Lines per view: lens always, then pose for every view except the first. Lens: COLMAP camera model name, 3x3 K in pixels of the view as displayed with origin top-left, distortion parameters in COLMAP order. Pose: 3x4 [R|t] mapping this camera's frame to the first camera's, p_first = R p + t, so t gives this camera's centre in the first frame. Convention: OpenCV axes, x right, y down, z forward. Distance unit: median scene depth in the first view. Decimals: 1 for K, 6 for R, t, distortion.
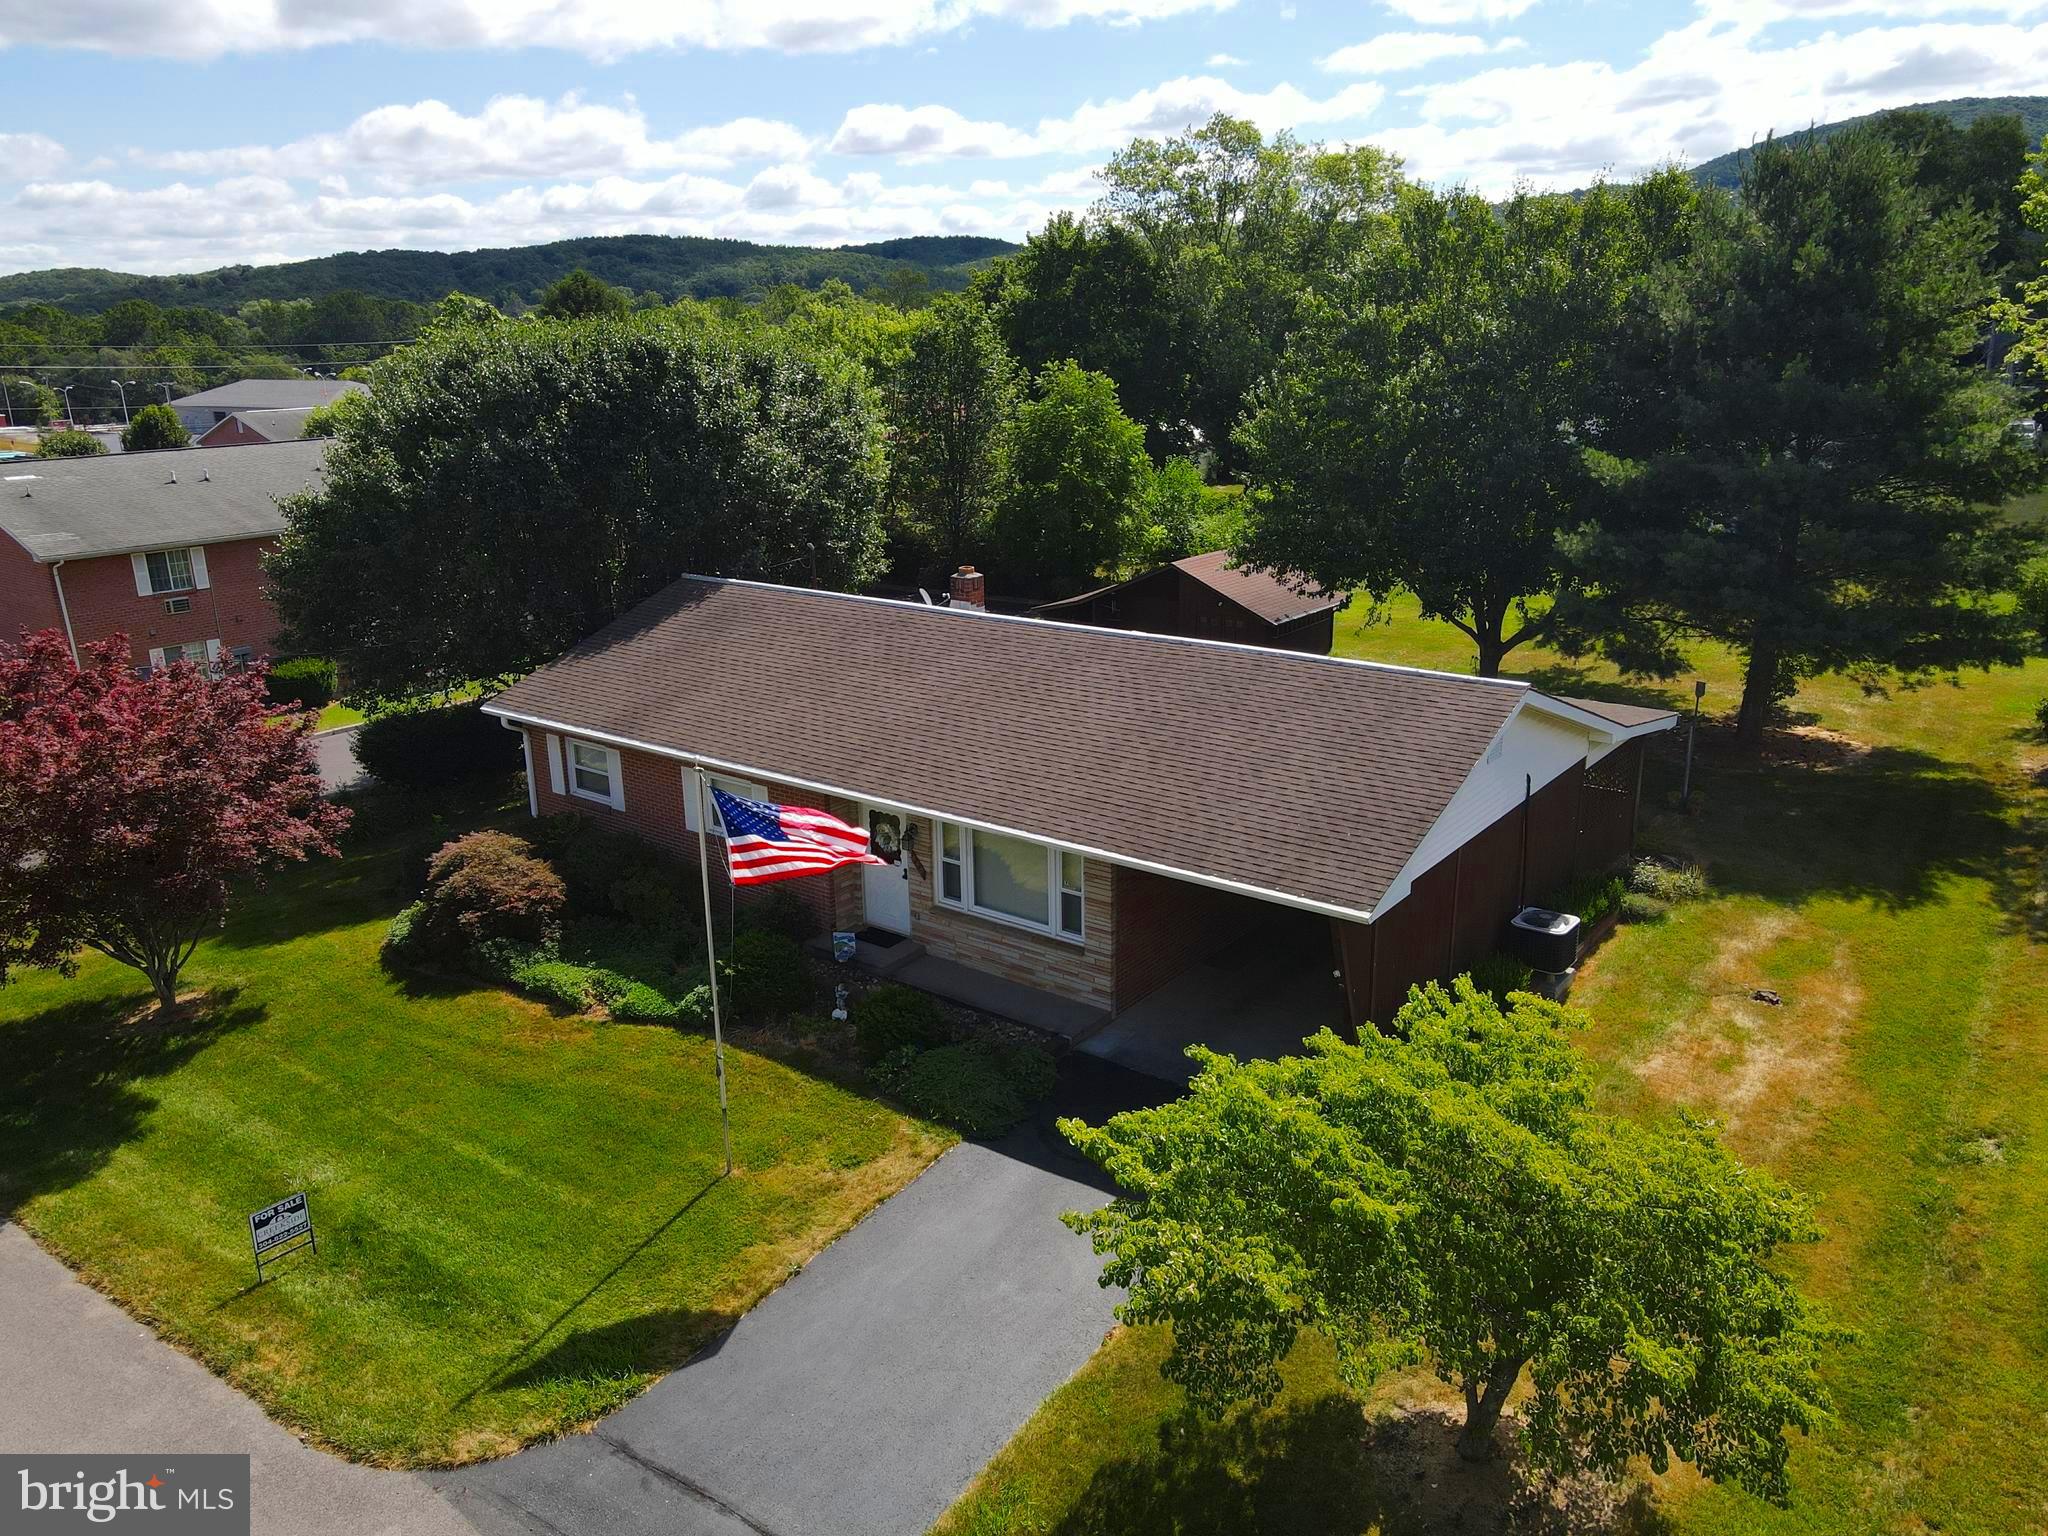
lens RADIAL K [[1495.0, 0, 1024.0], [0, 1495.0, 768.0], [0, 0, 1]] dist [0.006210, 0.011084]
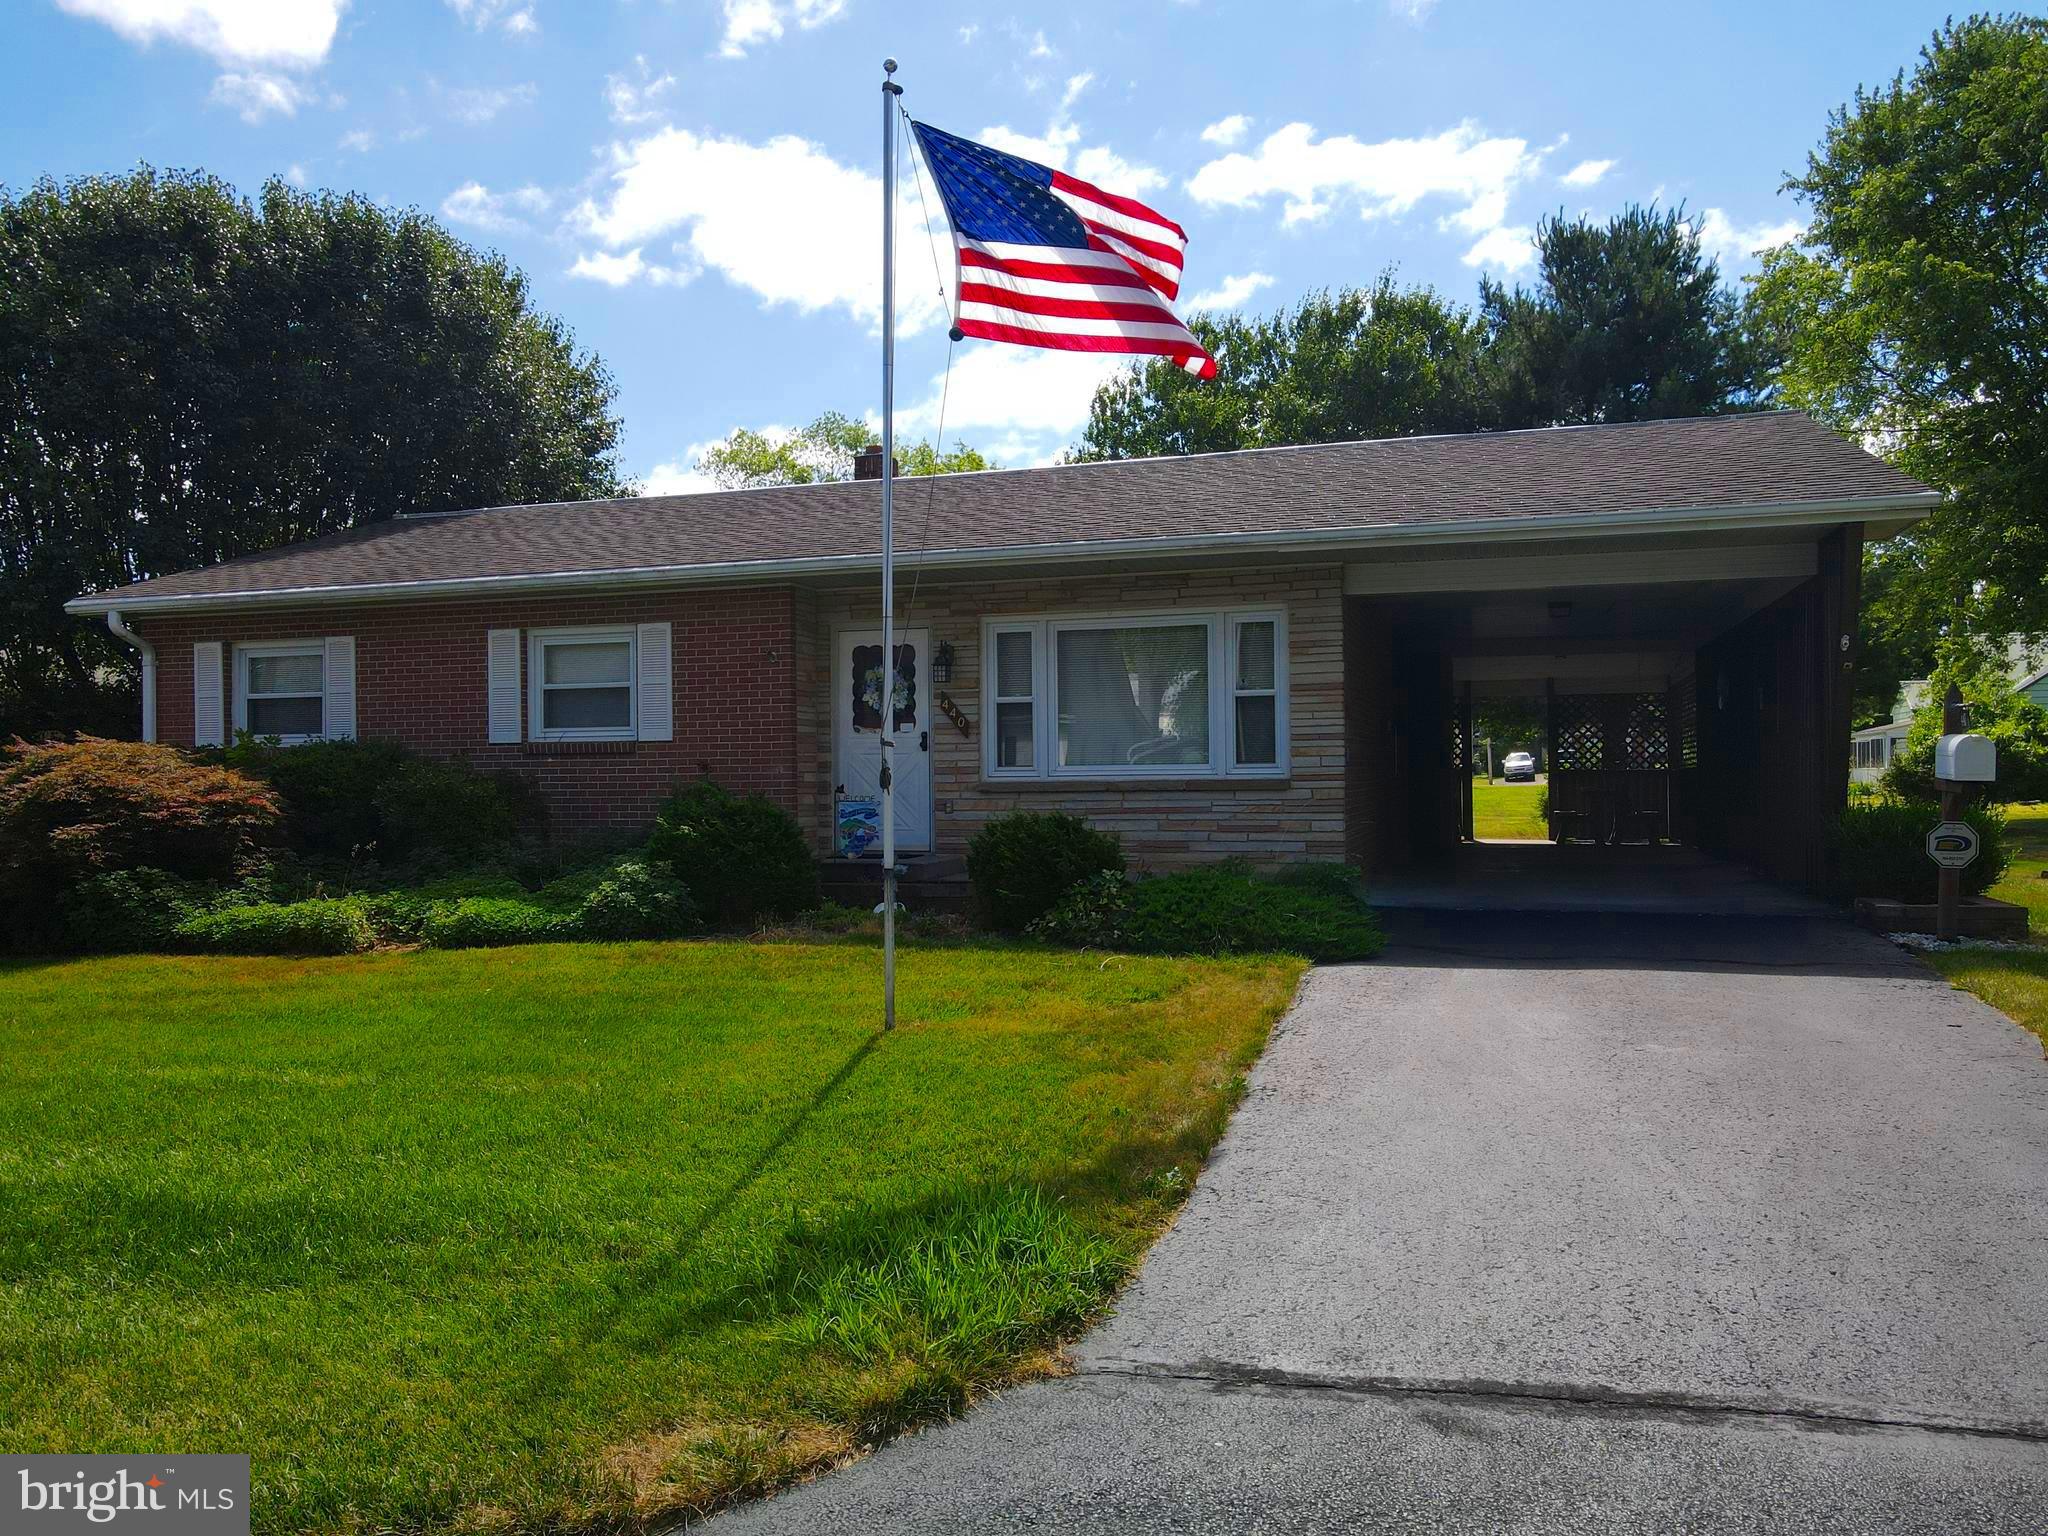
lens RADIAL K [[1495.0, 0, 1024.0], [0, 1495.0, 768.0], [0, 0, 1]] dist [0.006210, 0.011084]
pose [[0.942224, 0.008152, 0.334884, -0.249132], [0.092748, 0.954274, -0.284183, 0.262759], [-0.321888, 0.298824, 0.898383, 0.453857]]
